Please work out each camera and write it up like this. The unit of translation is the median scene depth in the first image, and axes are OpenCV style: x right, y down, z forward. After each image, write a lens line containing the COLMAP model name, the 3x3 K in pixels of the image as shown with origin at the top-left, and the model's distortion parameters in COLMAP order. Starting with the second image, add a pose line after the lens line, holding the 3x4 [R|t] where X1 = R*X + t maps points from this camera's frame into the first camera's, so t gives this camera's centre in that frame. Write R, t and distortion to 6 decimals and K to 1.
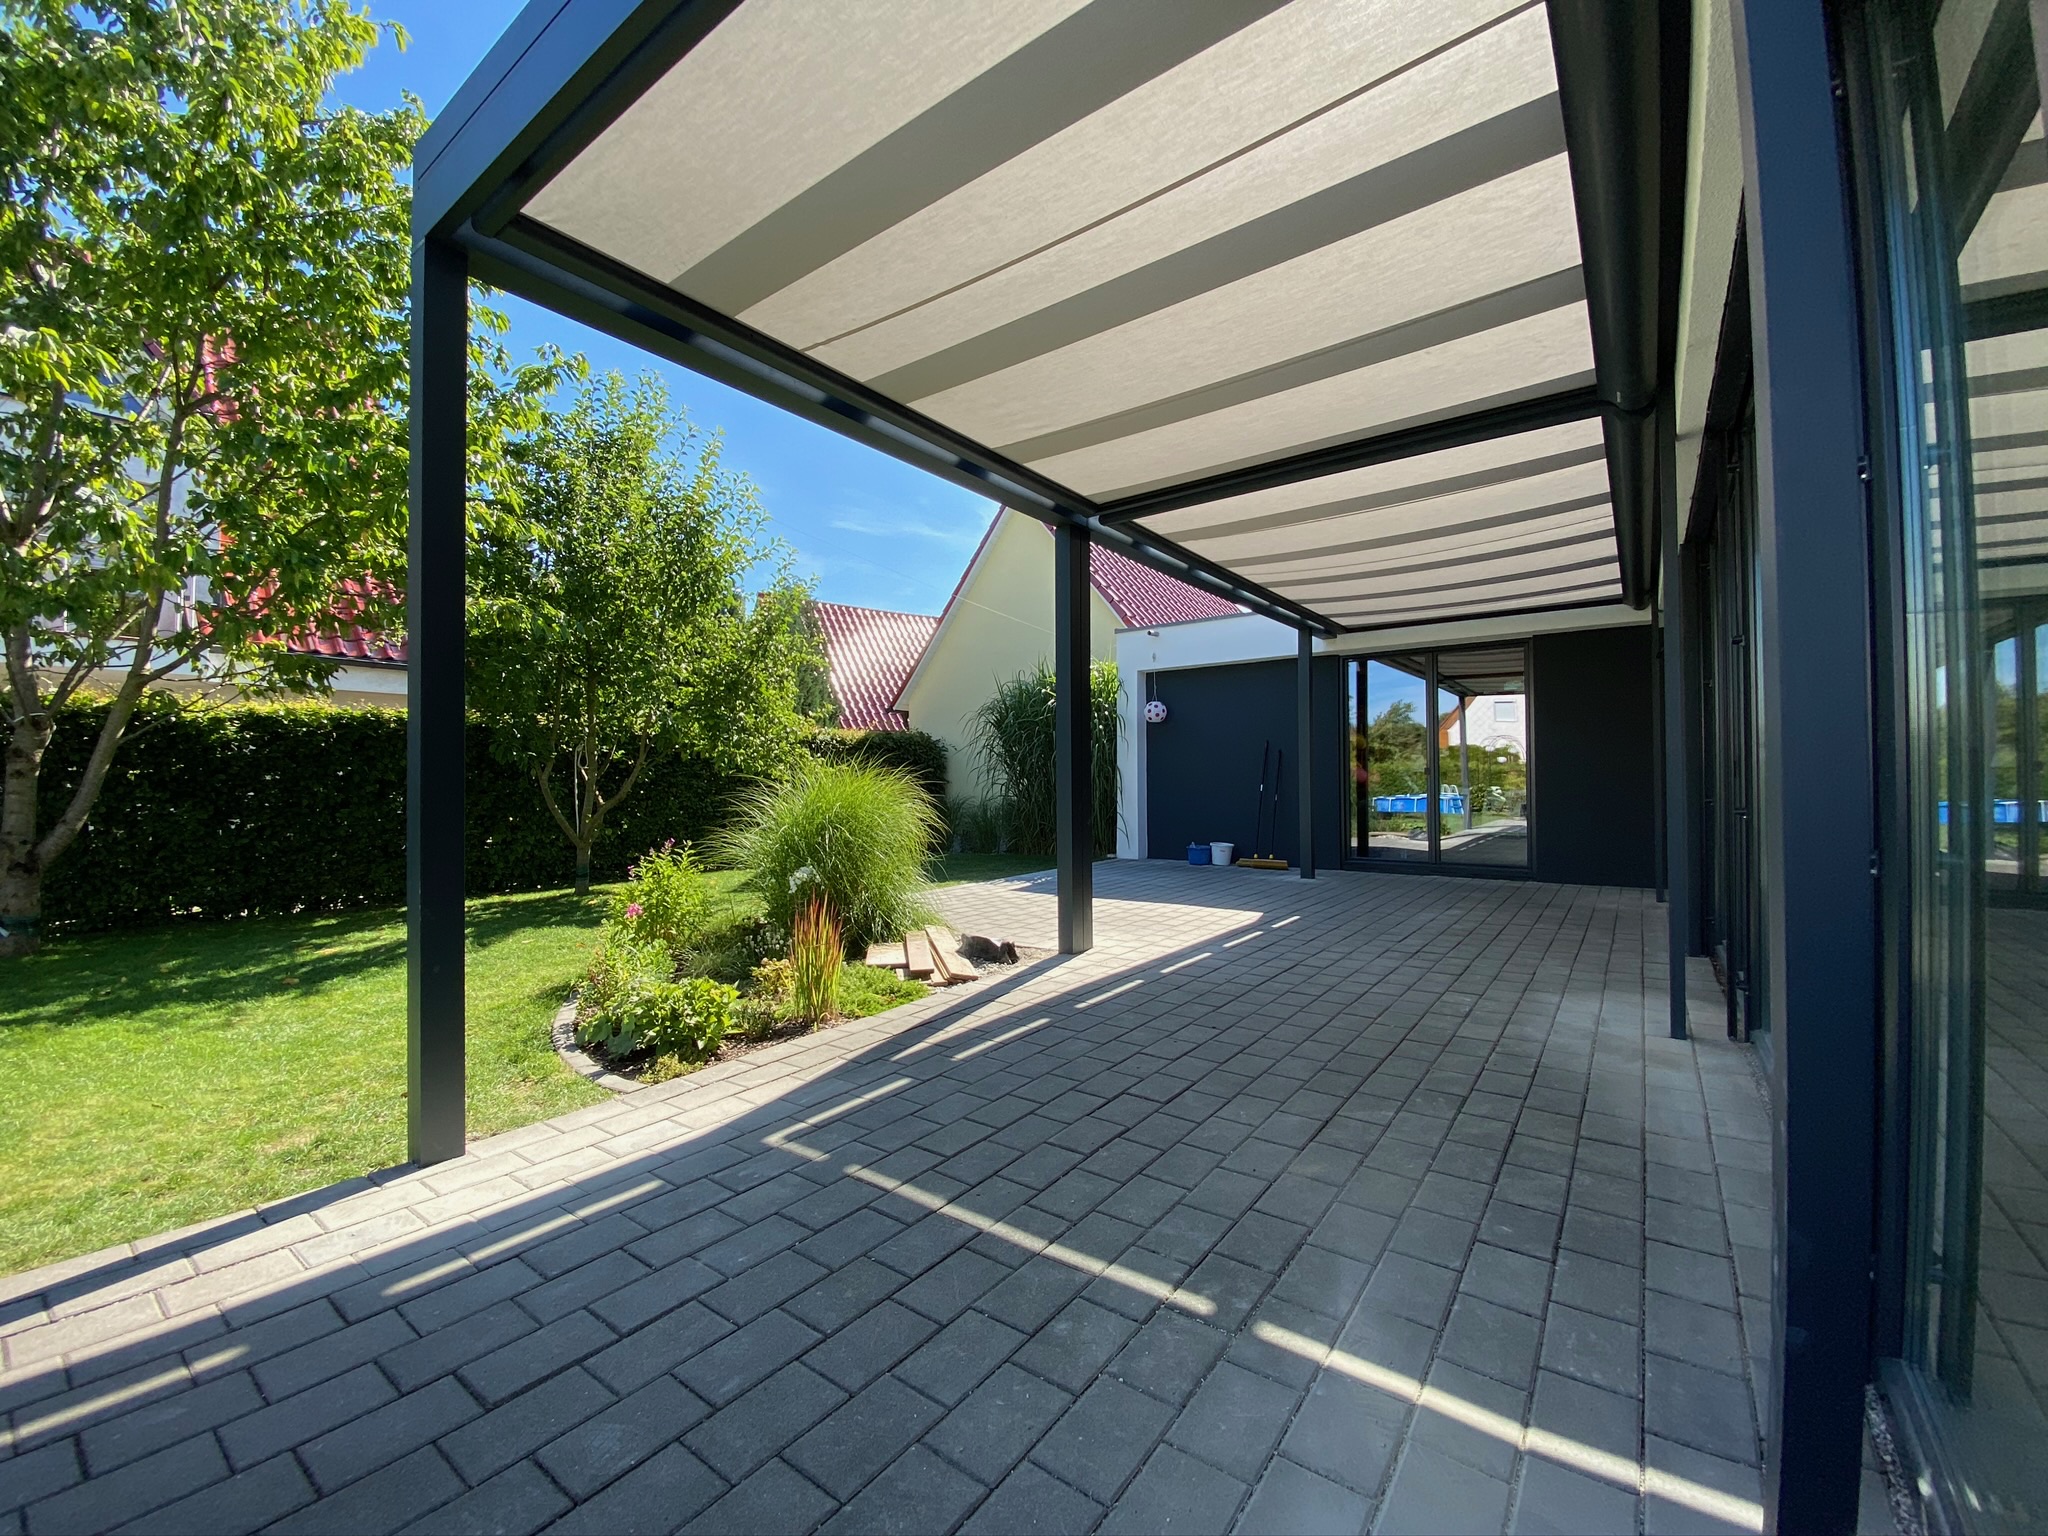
lens RADIAL K [[833.0, 0, 1020.4], [0, 833.0, 762.8], [0, 0, 1]] dist [-0.008871, -0.000440]
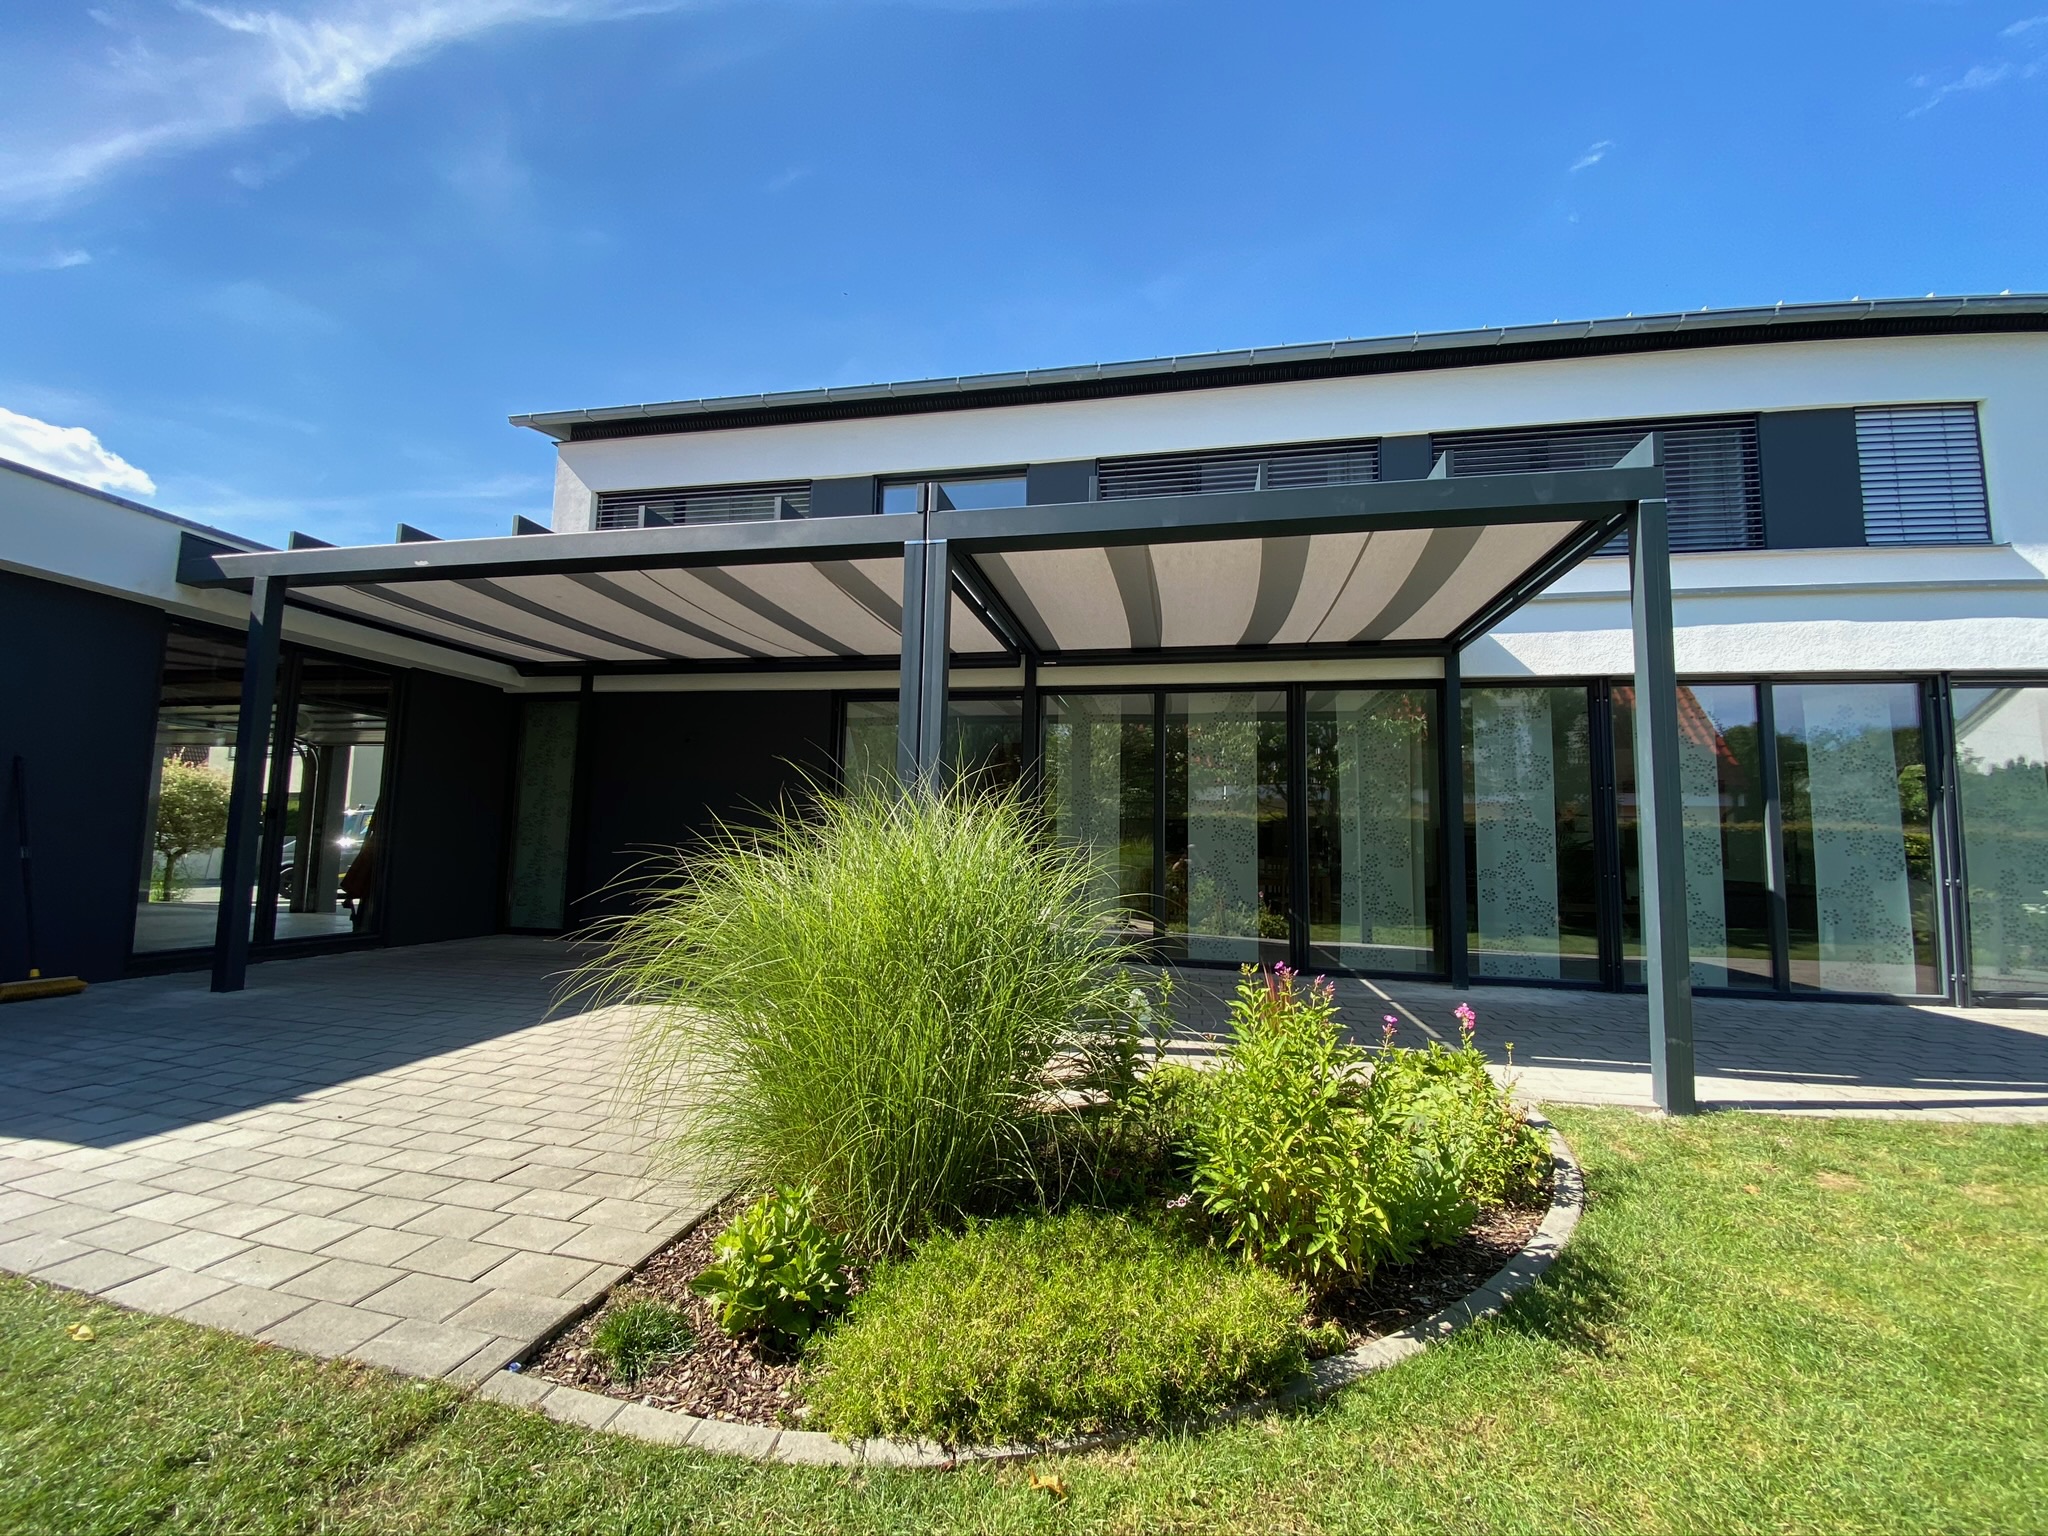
lens RADIAL K [[833.0, 0, 1020.0], [0, 833.0, 776.6], [0, 0, 1]] dist [-0.008871, -0.000440]
pose [[-0.430158, 0.089522, 0.898304, -1.833001], [-0.021820, 0.993749, -0.109482, 0.110900], [-0.902490, -0.066695, -0.425516, 3.150476]]
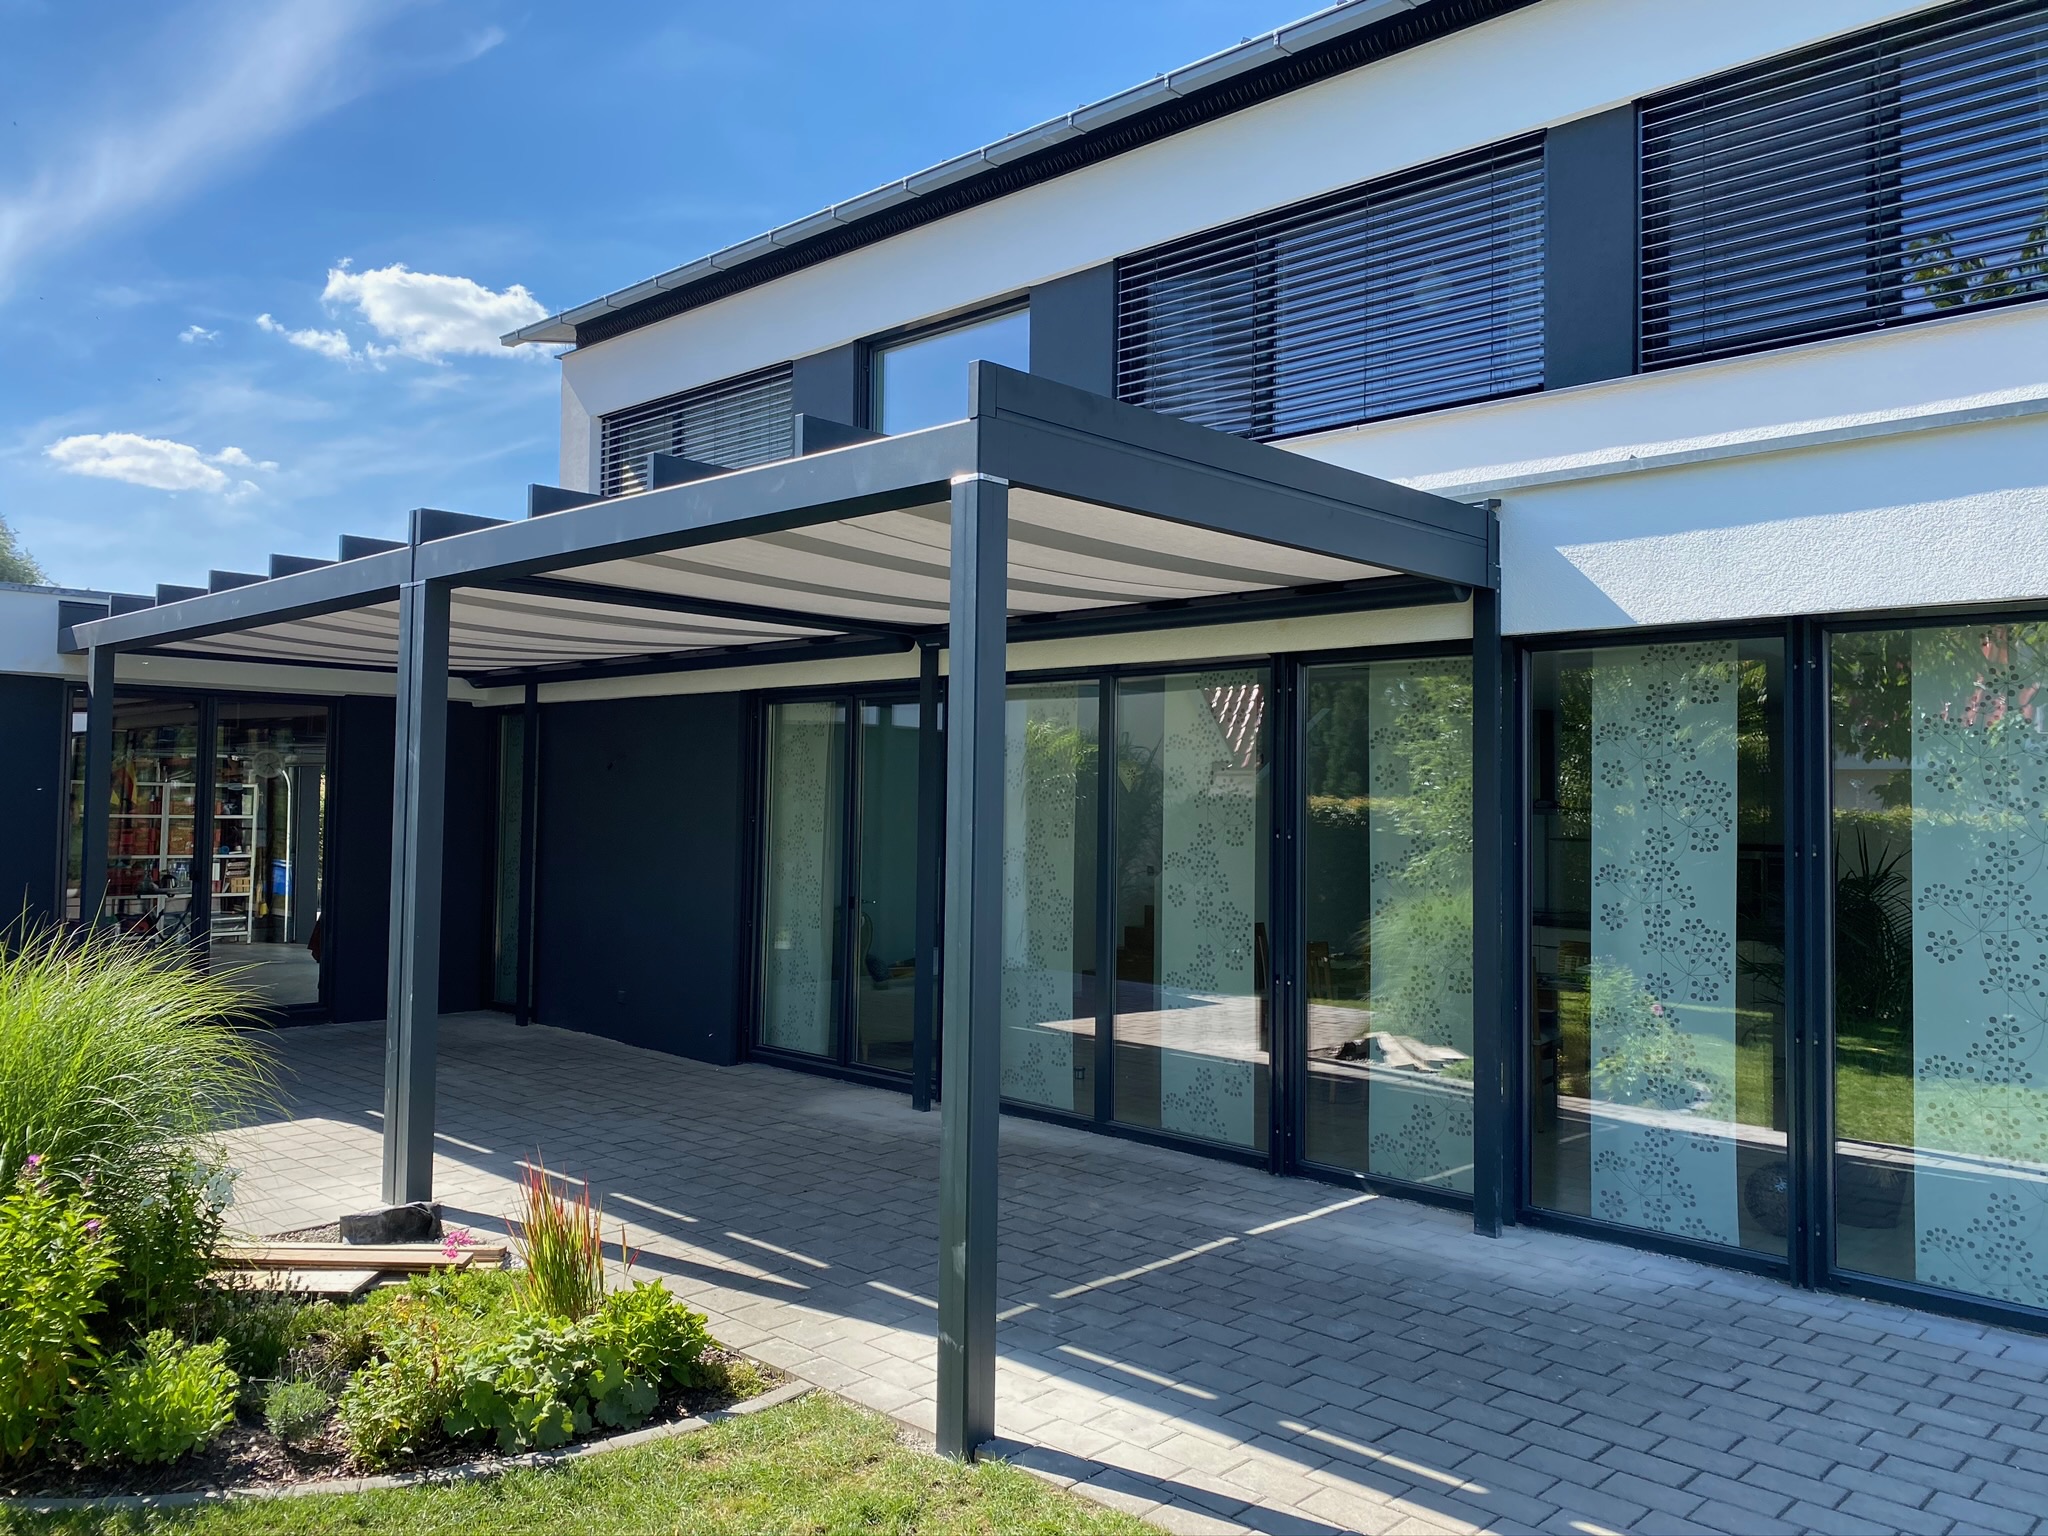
lens RADIAL K [[1550.9, 0, 1019.3], [0, 1550.9, 777.3], [0, 0, 1]] dist [0.006108, 0.002408]
pose [[0.113735, 0.043689, 0.992550, -2.888381], [-0.025465, 0.998833, -0.041048, -0.221396], [-0.993185, -0.020607, 0.114714, 0.902993]]
